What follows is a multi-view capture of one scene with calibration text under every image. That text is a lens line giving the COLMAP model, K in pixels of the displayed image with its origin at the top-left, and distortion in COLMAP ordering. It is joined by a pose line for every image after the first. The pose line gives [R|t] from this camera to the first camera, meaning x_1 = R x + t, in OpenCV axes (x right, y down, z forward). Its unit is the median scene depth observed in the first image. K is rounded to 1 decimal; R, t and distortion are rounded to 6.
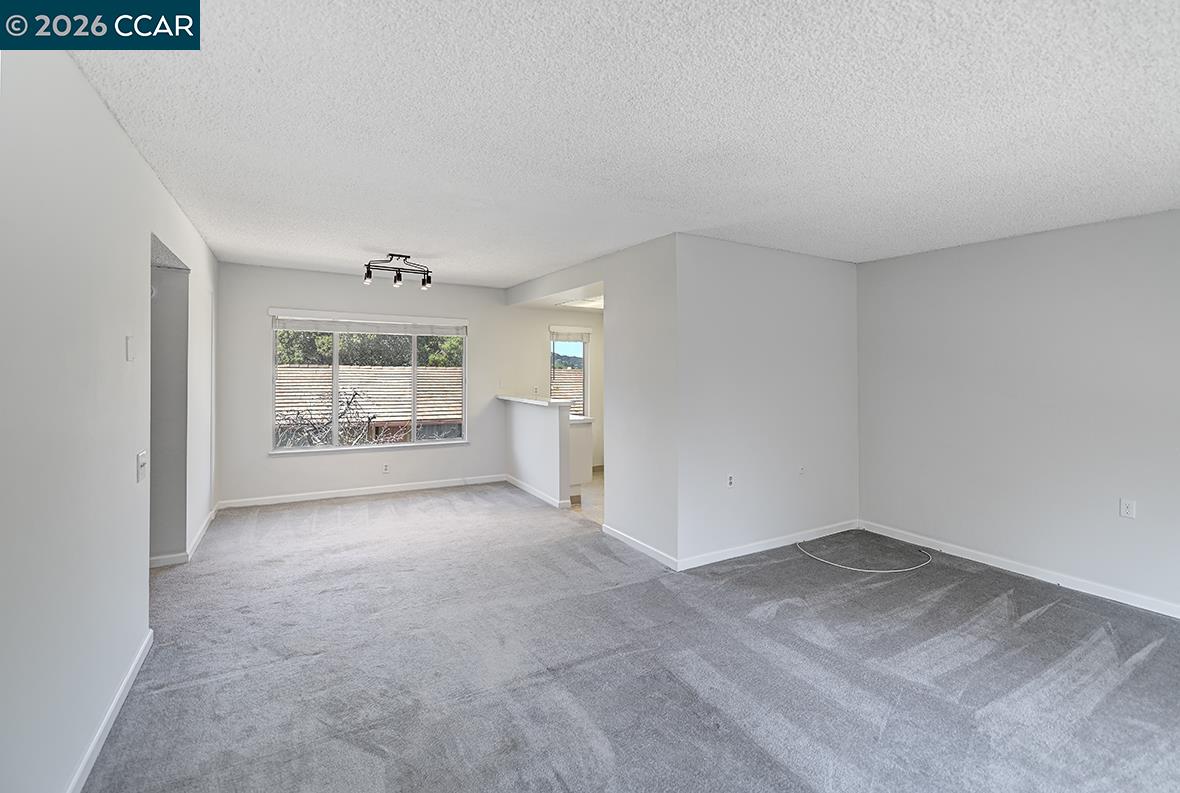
lens RADIAL K [[520.6, 0, 591.6], [0, 520.6, 367.1], [0, 0, 1]] dist [0.000564, 0.000012]
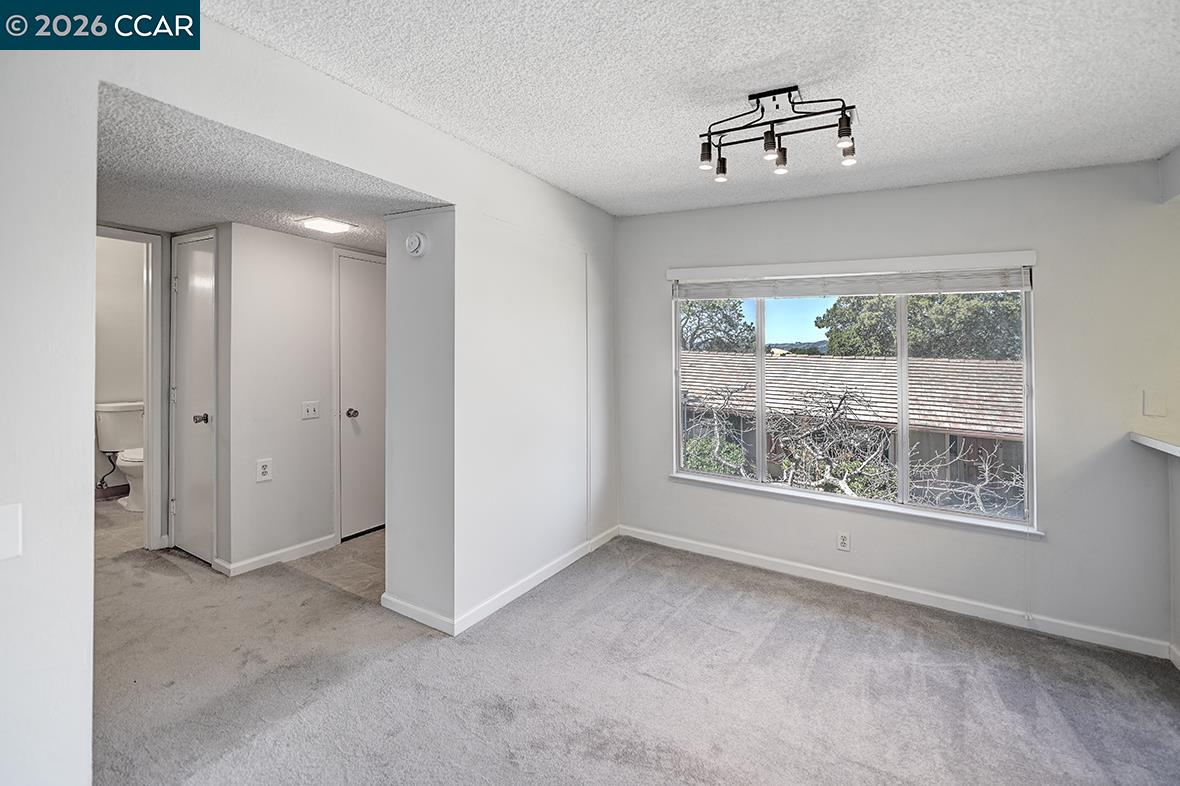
lens RADIAL K [[508.7, 0, 591.5], [0, 508.7, 331.7], [0, 0, 1]] dist [0.000482, 0.000181]
pose [[0.516234, -0.024917, -0.856085, -0.062946], [-0.021391, 0.998890, -0.041973, 0.003668], [0.856181, 0.039980, 0.515128, 0.460248]]
